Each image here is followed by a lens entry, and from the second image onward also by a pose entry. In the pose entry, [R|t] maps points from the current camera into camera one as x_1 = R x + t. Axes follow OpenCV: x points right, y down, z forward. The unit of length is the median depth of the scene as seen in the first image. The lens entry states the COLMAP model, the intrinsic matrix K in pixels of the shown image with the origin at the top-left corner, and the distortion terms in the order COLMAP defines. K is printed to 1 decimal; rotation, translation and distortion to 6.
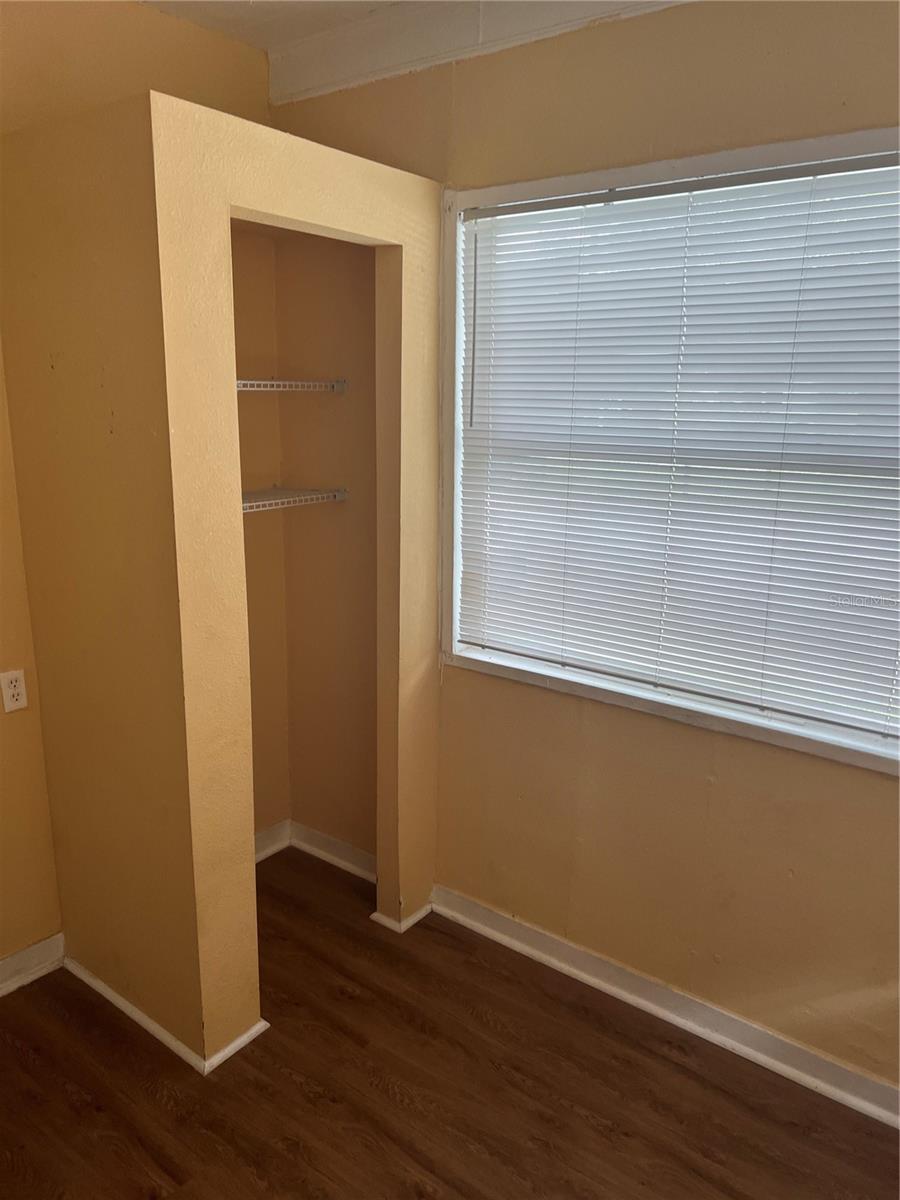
lens RADIAL K [[912.5, 0, 448.1], [0, 912.5, 603.4], [0, 0, 1]] dist [0.050565, -0.041338]
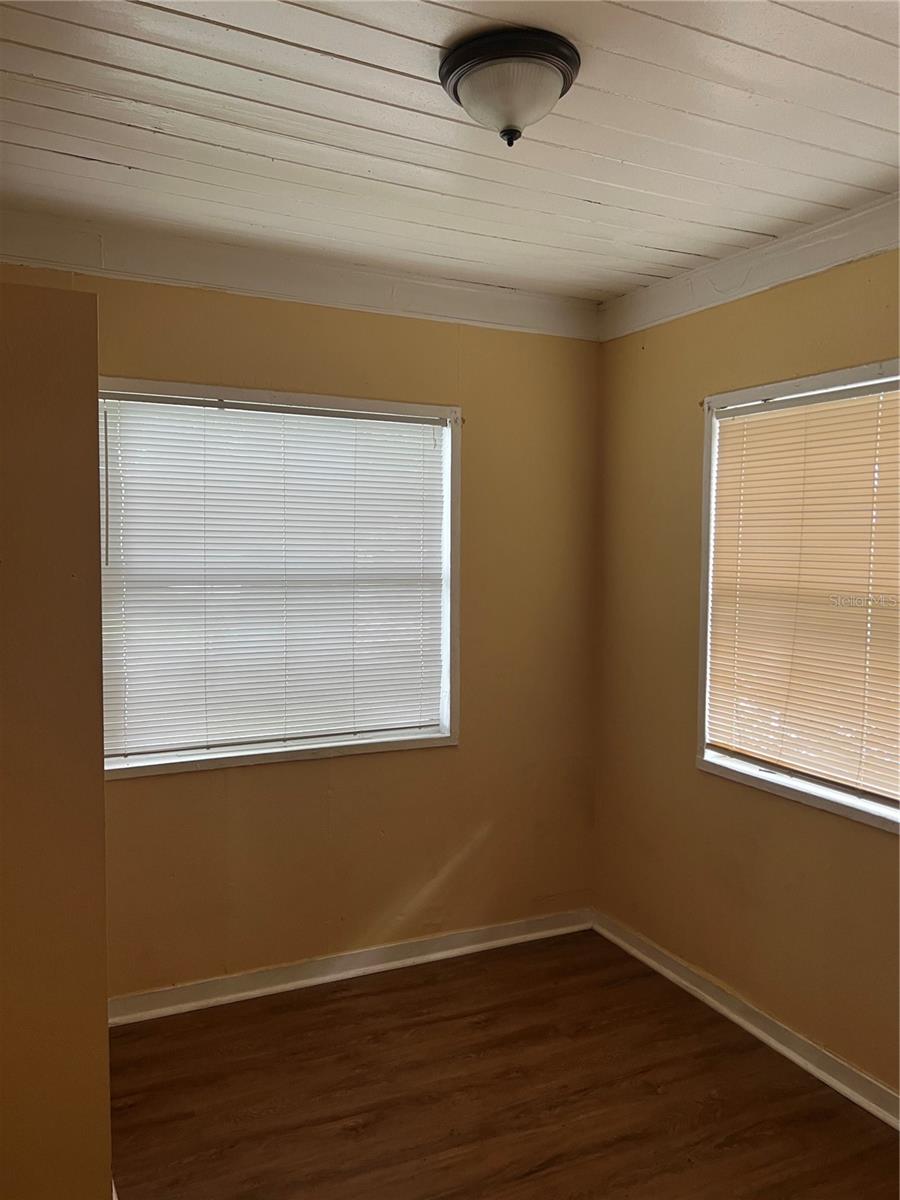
lens RADIAL K [[912.5, 0, 447.7], [0, 912.5, 598.4], [0, 0, 1]] dist [0.050565, -0.041338]
pose [[0.433870, -0.065331, 0.898604, -0.911988], [0.204614, 0.978452, -0.027656, -0.033903], [-0.877434, 0.195866, 0.437889, 0.124377]]
